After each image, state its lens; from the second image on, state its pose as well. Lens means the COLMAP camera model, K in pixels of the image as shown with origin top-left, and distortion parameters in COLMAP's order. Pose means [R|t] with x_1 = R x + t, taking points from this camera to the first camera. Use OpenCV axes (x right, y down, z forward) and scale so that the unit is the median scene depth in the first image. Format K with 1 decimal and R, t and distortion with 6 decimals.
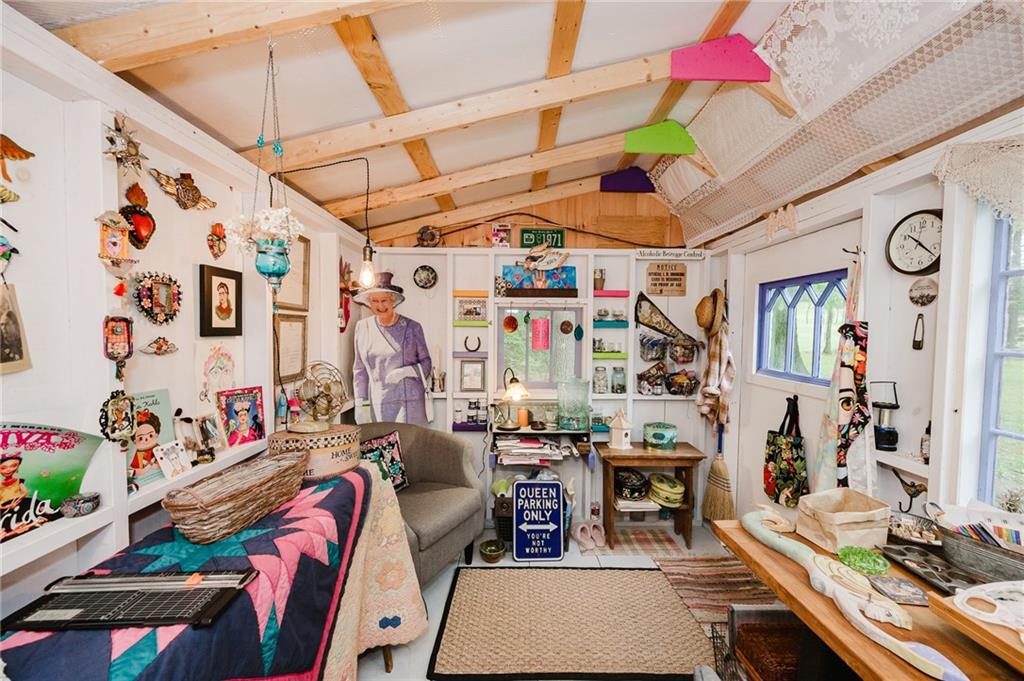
lens RADIAL K [[404.9, 0, 512.4], [0, 404.9, 340.6], [0, 0, 1]] dist [0.001173, -0.000016]
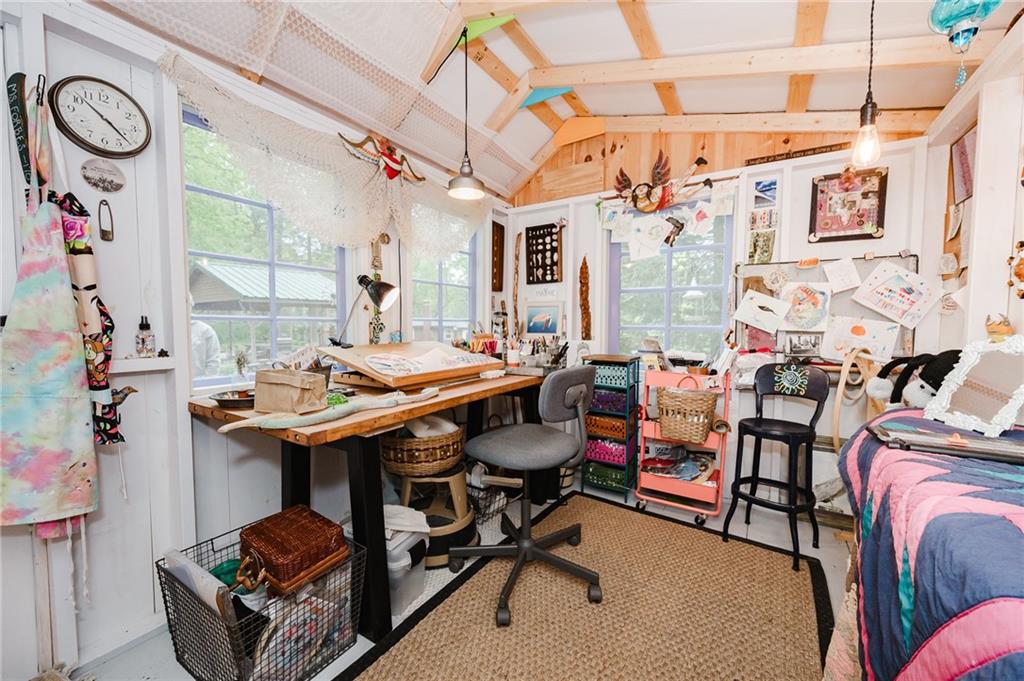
lens RADIAL K [[404.9, 0, 511.5], [0, 404.9, 342.3], [0, 0, 1]] dist [0.001173, -0.000016]
pose [[-0.840941, -0.046189, 0.539152, -0.249128], [0.000389, 0.996299, 0.085958, 0.172622], [-0.541127, 0.072495, -0.837810, 1.303184]]
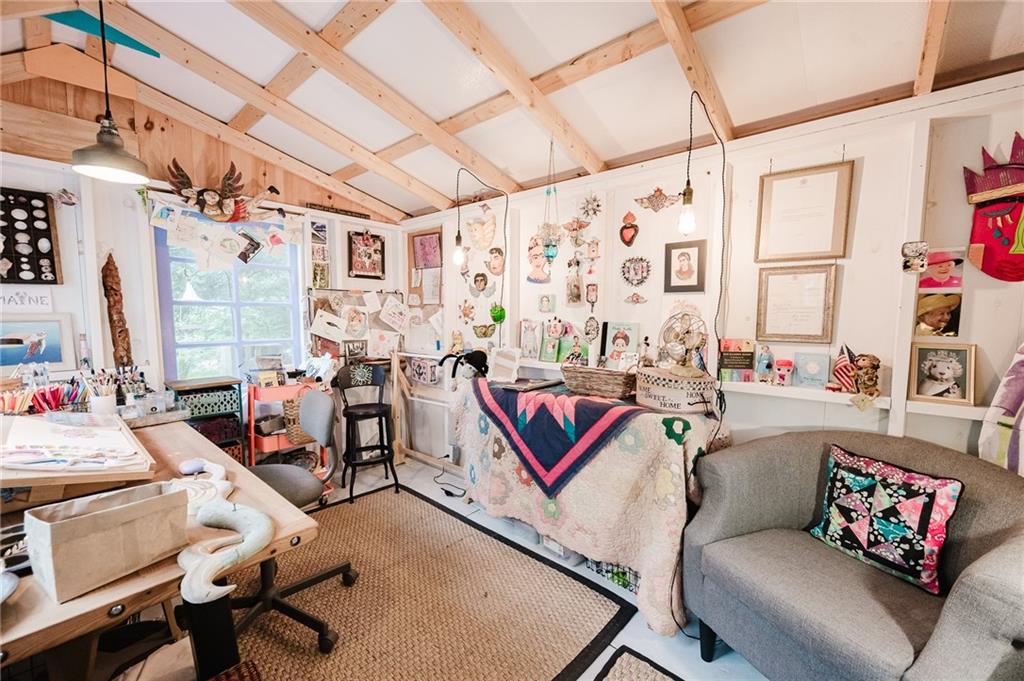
lens RADIAL K [[404.9, 0, 513.2], [0, 404.9, 343.7], [0, 0, 1]] dist [0.001173, -0.000016]
pose [[-0.672112, 0.038665, -0.739439, 0.675455], [-0.037323, 0.995597, 0.085985, 0.065859], [0.739508, 0.085389, -0.667710, 1.503091]]
